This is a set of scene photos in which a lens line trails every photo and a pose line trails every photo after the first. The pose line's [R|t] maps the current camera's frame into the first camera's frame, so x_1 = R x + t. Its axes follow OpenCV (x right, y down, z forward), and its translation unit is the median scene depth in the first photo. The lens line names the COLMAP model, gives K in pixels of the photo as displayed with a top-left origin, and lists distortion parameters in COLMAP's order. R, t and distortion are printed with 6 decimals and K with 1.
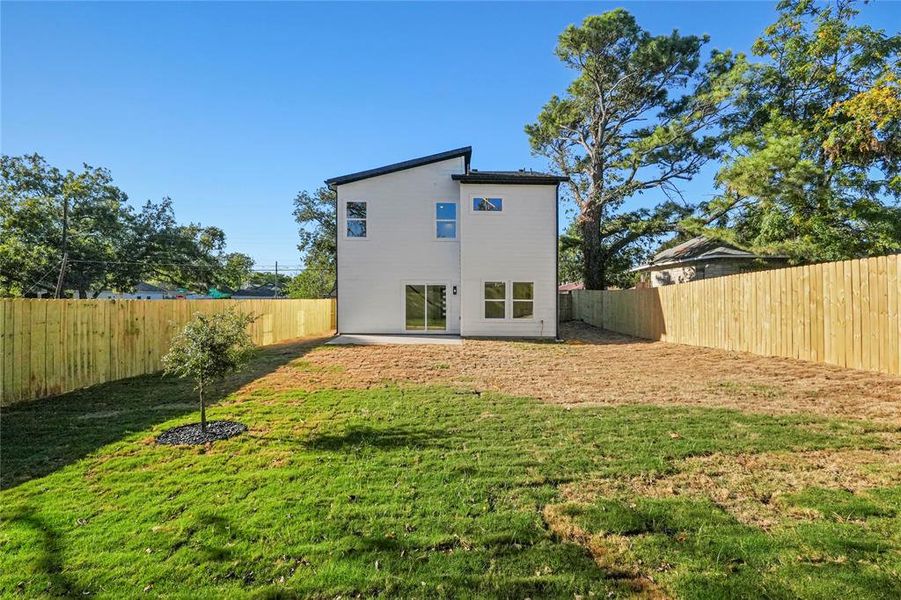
lens RADIAL K [[417.8, 0, 451.3], [0, 417.8, 293.9], [0, 0, 1]] dist [0.000416, 0.000087]
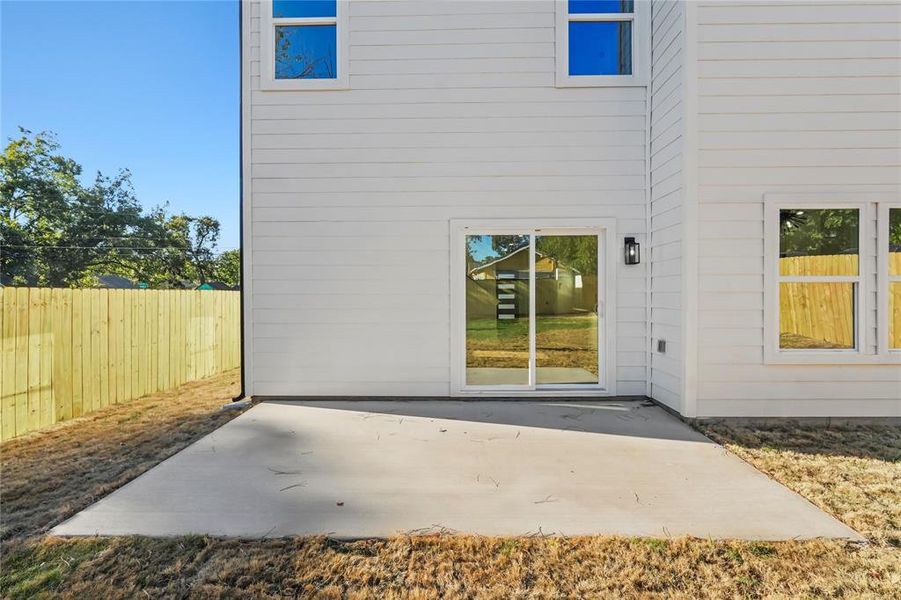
lens RADIAL K [[417.8, 0, 451.3], [0, 417.8, 293.9], [0, 0, 1]] dist [0.000416, 0.000087]
pose [[0.999482, -0.008103, -0.031130, -0.036467], [0.008383, 0.999925, 0.008878, 0.006037], [0.031056, -0.009134, 0.999476, 0.227380]]
